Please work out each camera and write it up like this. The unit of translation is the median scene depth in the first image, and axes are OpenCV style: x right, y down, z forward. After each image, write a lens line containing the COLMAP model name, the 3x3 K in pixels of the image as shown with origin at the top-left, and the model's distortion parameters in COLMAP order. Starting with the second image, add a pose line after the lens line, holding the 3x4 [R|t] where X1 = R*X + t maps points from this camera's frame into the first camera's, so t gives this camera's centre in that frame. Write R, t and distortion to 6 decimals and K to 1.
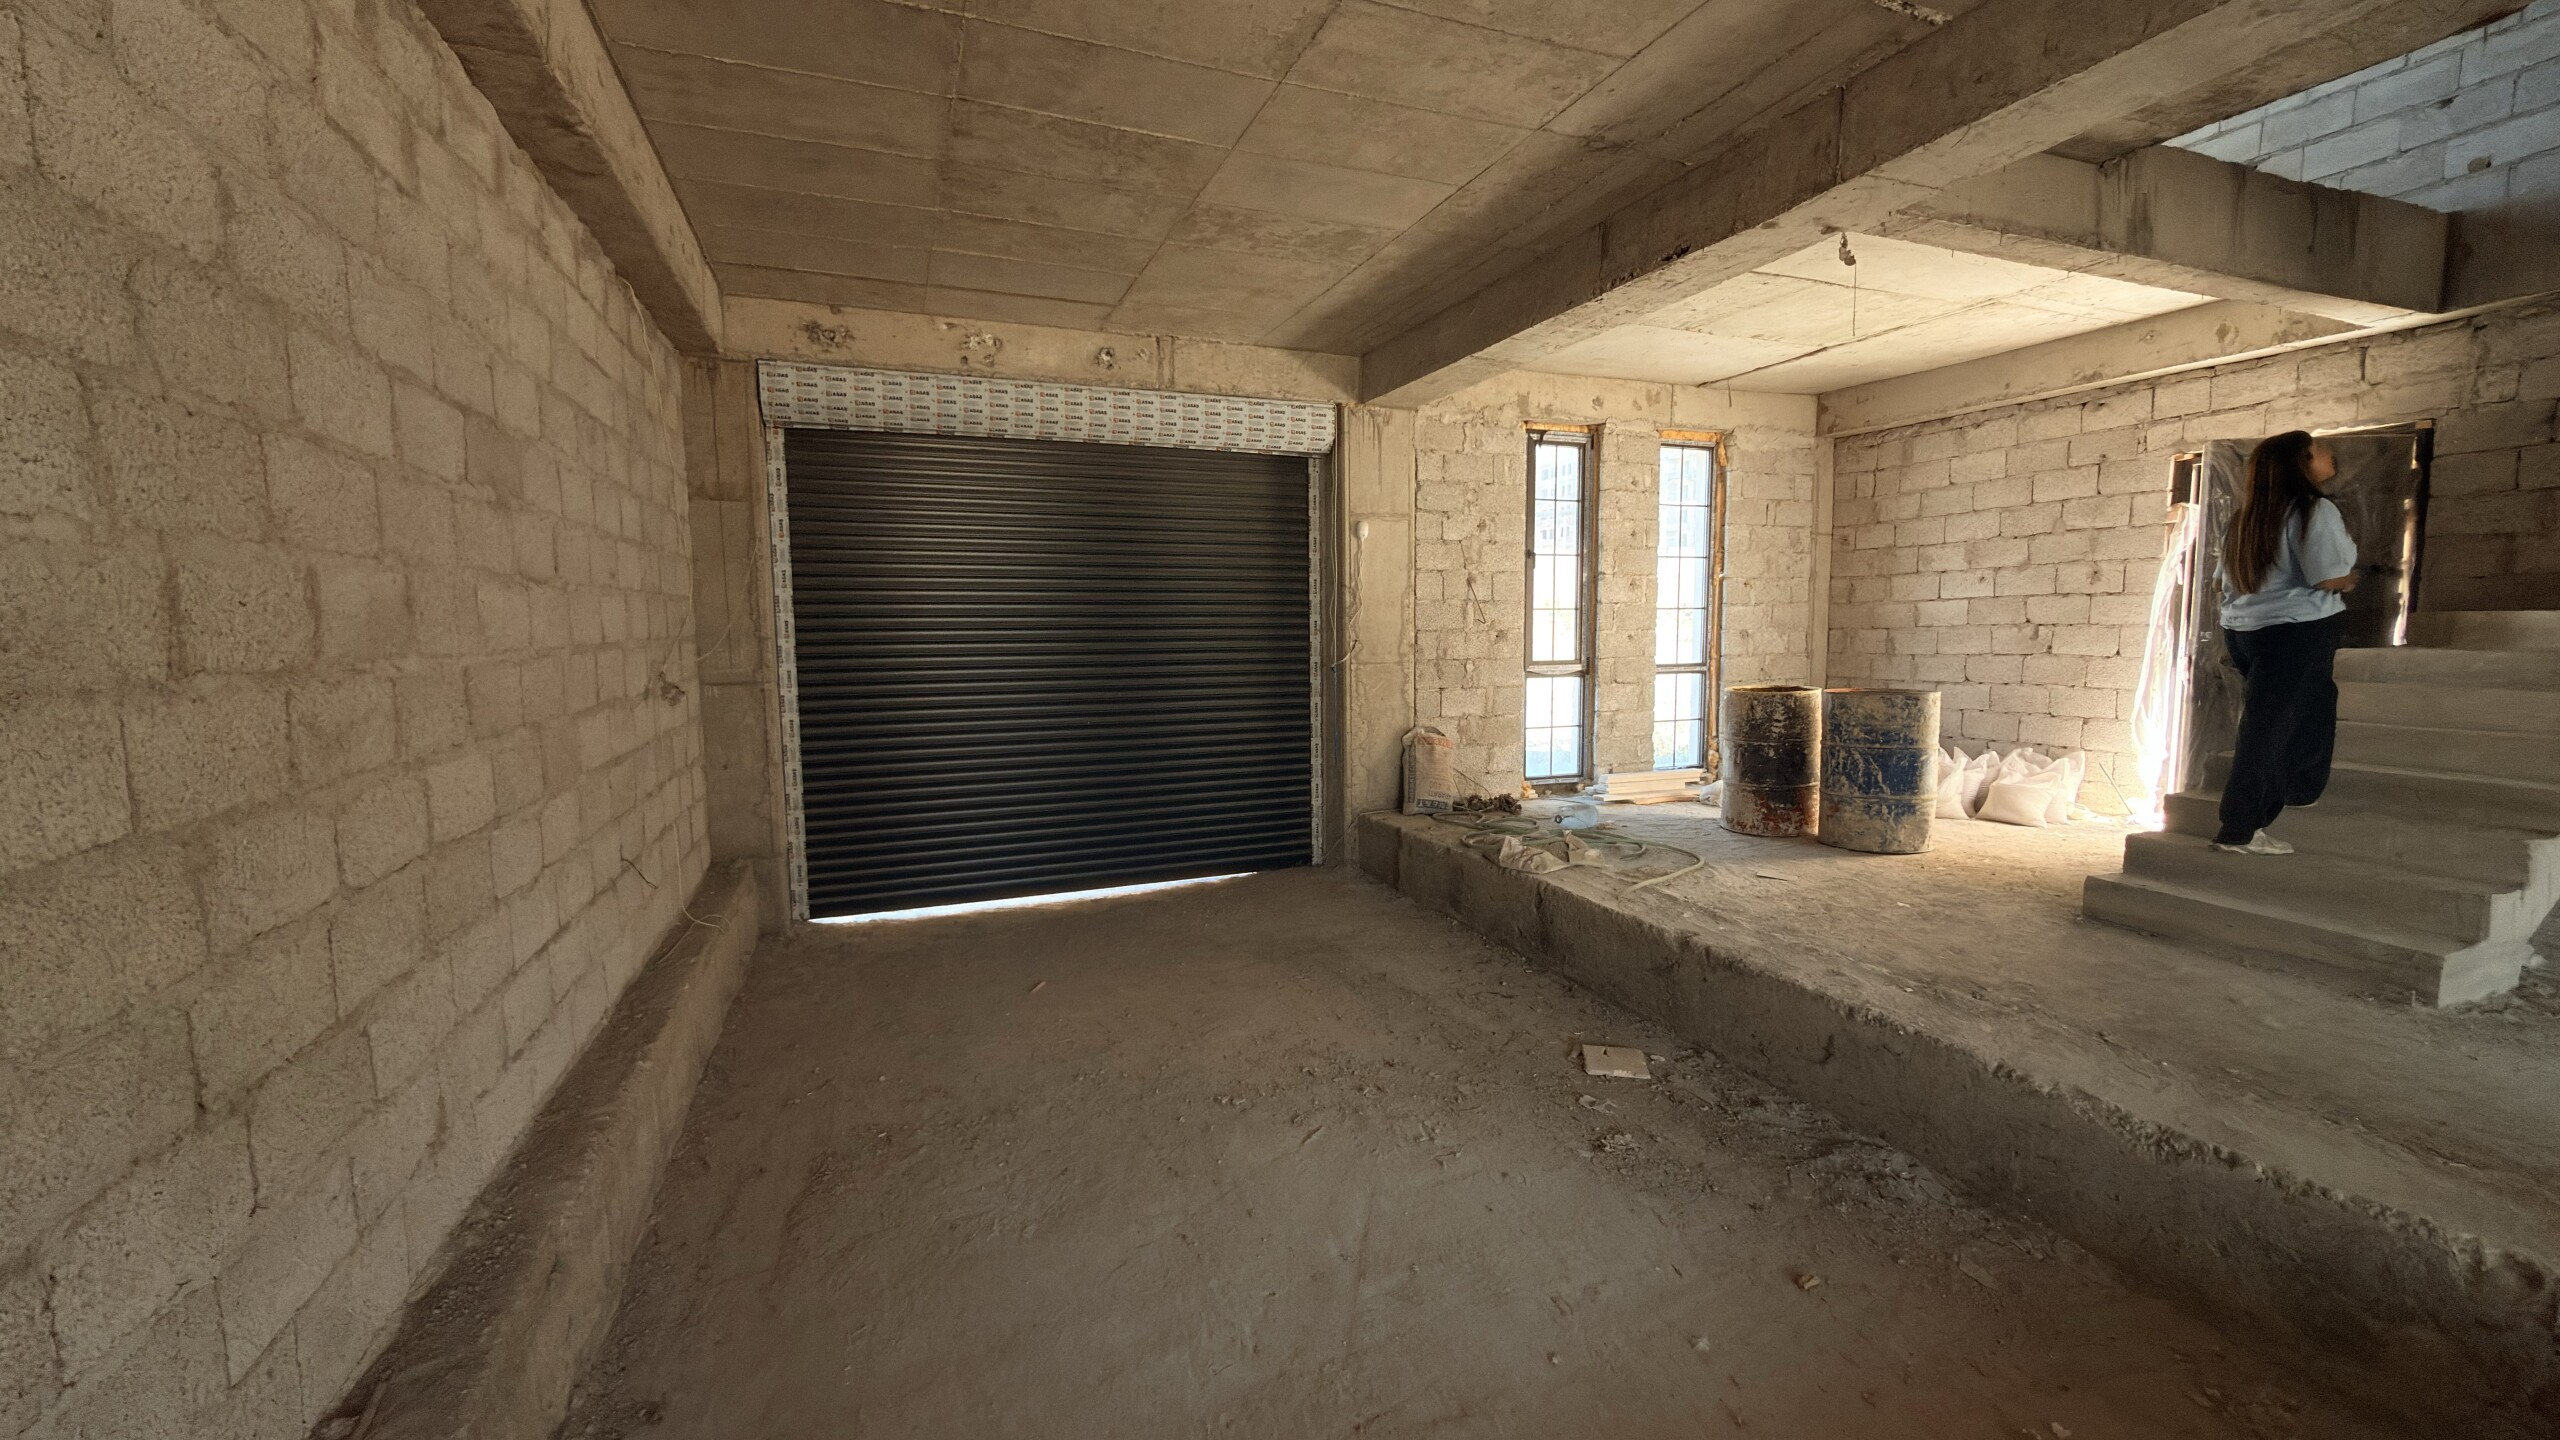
lens RADIAL K [[1019.5, 0, 1282.5], [0, 1019.5, 724.5], [0, 0, 1]] dist [0.001197, -0.000514]
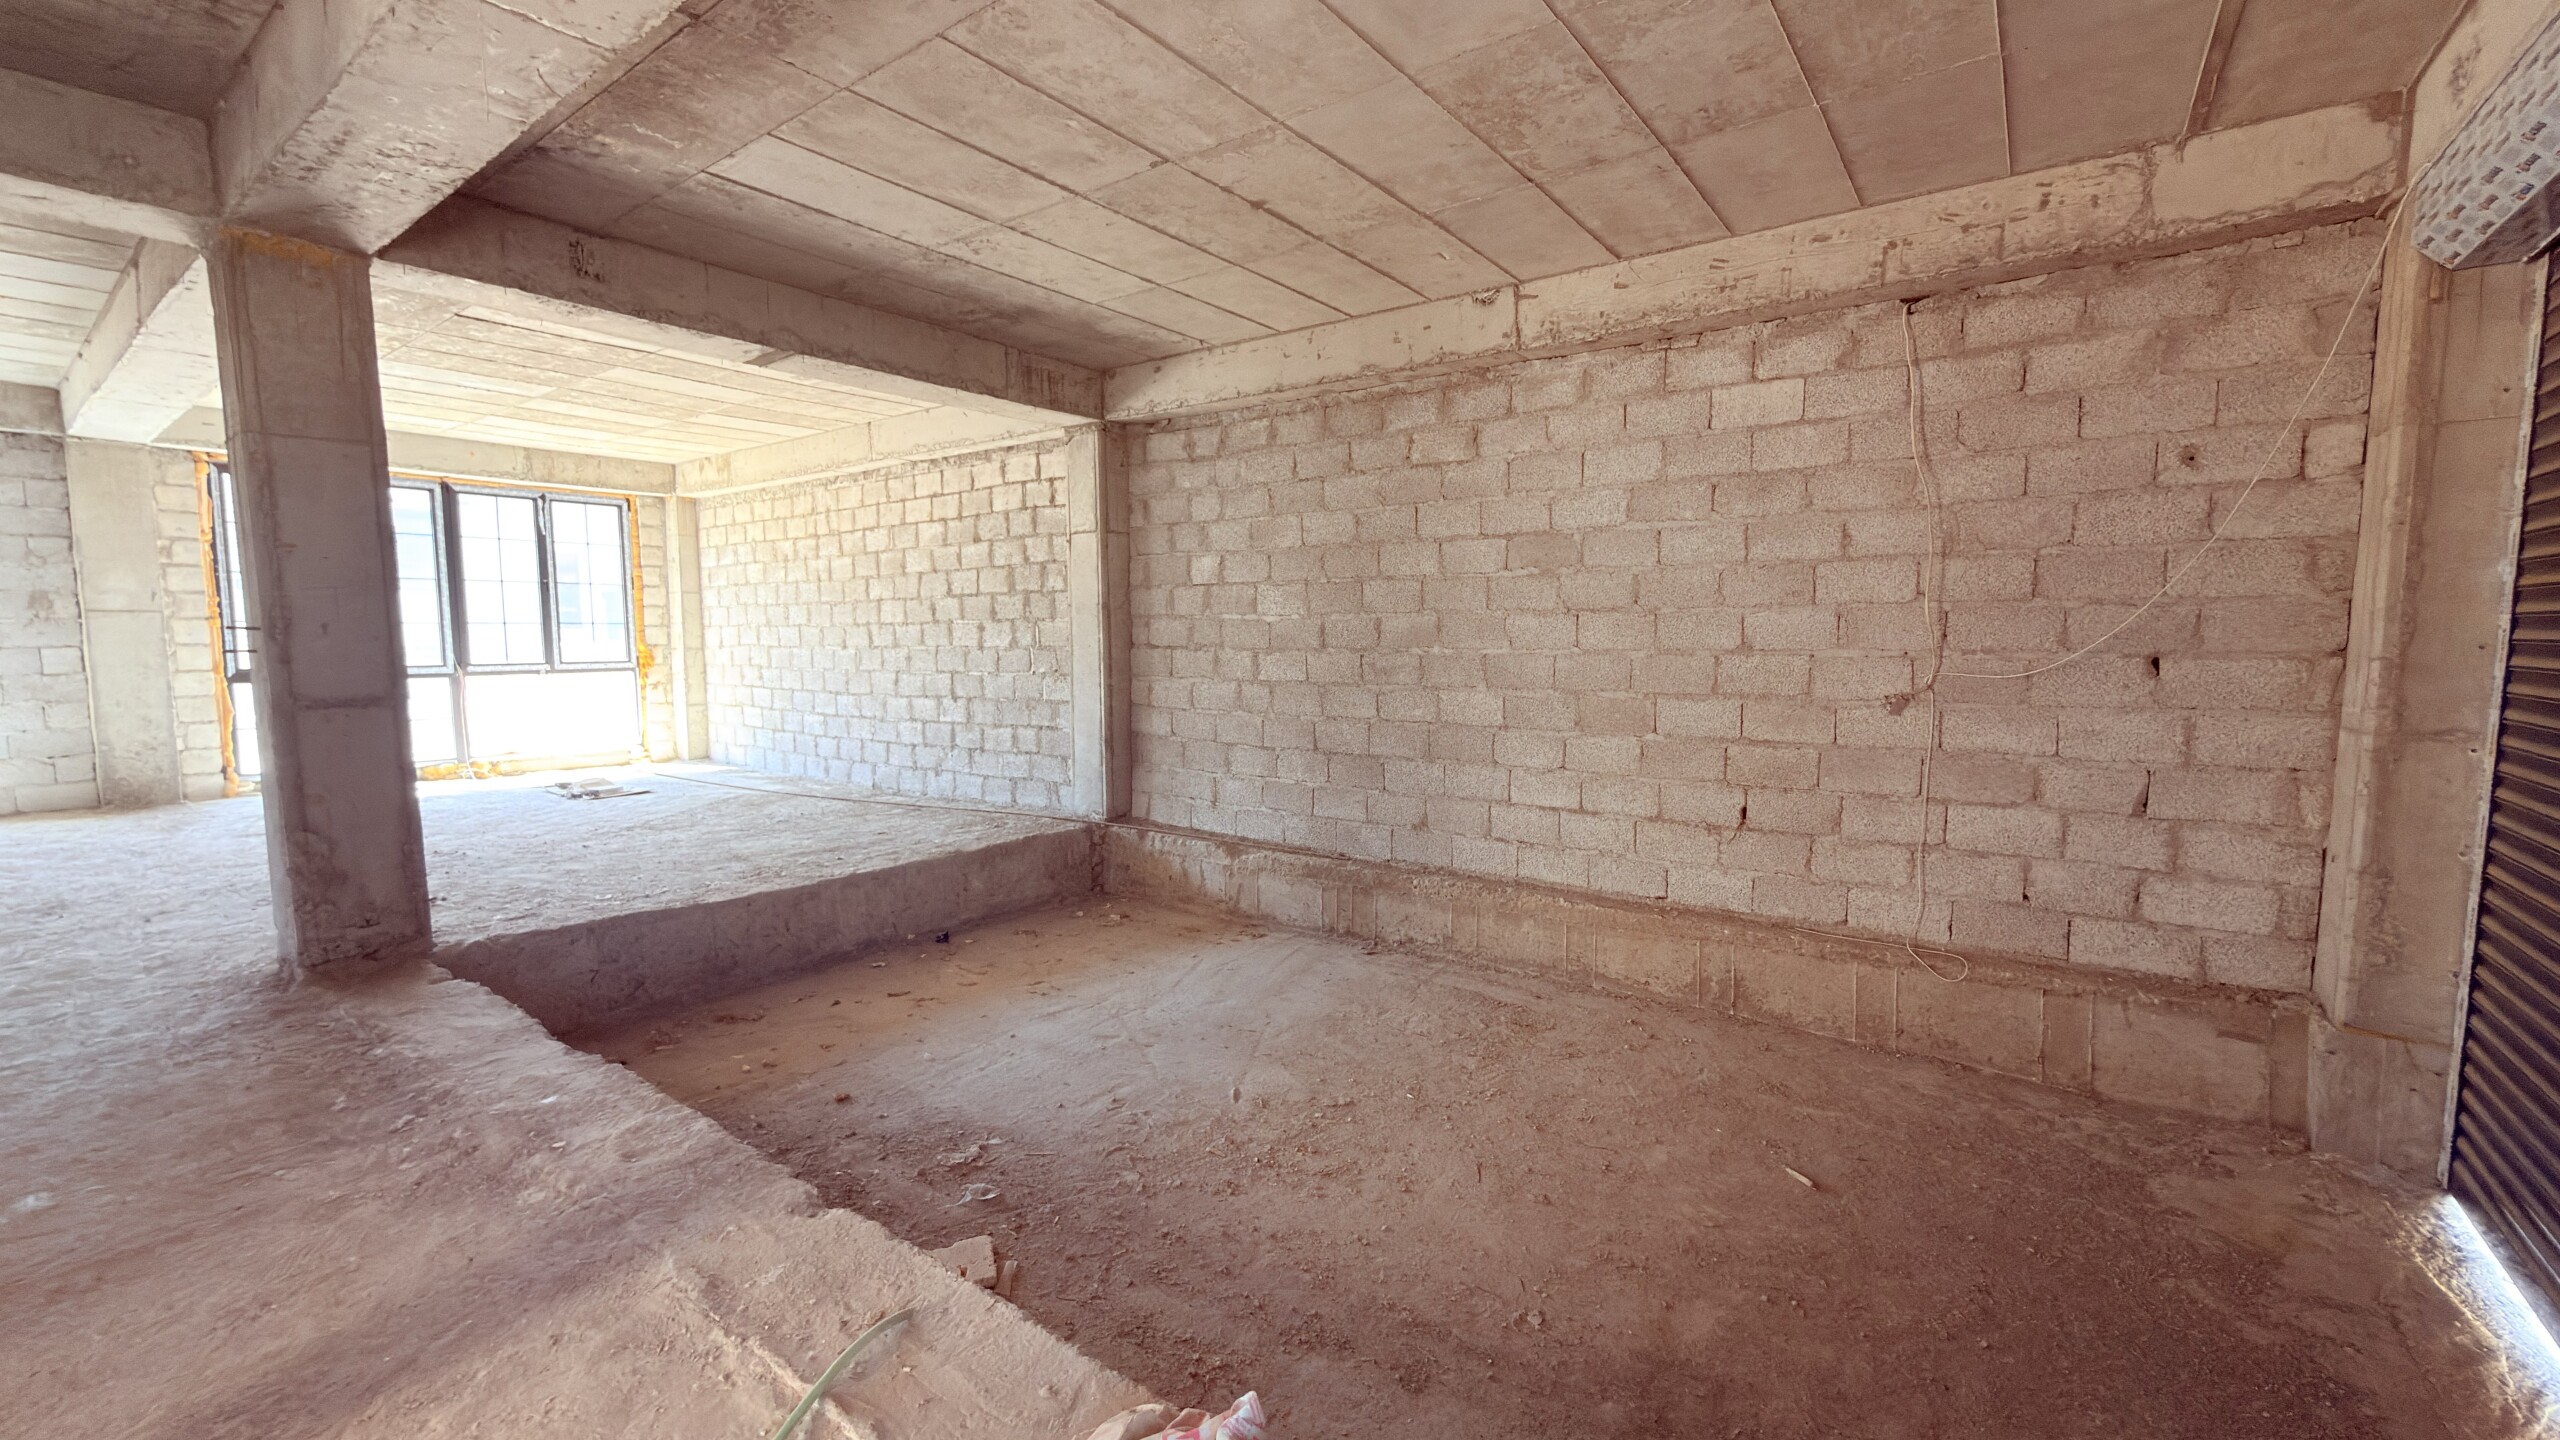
lens RADIAL K [[1019.5, 0, 1282.5], [0, 1019.5, 724.5], [0, 0, 1]] dist [0.001197, -0.000514]
pose [[-0.848607, 0.056316, -0.526018, 0.520326], [-0.045502, 0.982863, 0.178633, -0.190450], [0.527064, 0.175523, -0.831502, 1.777520]]
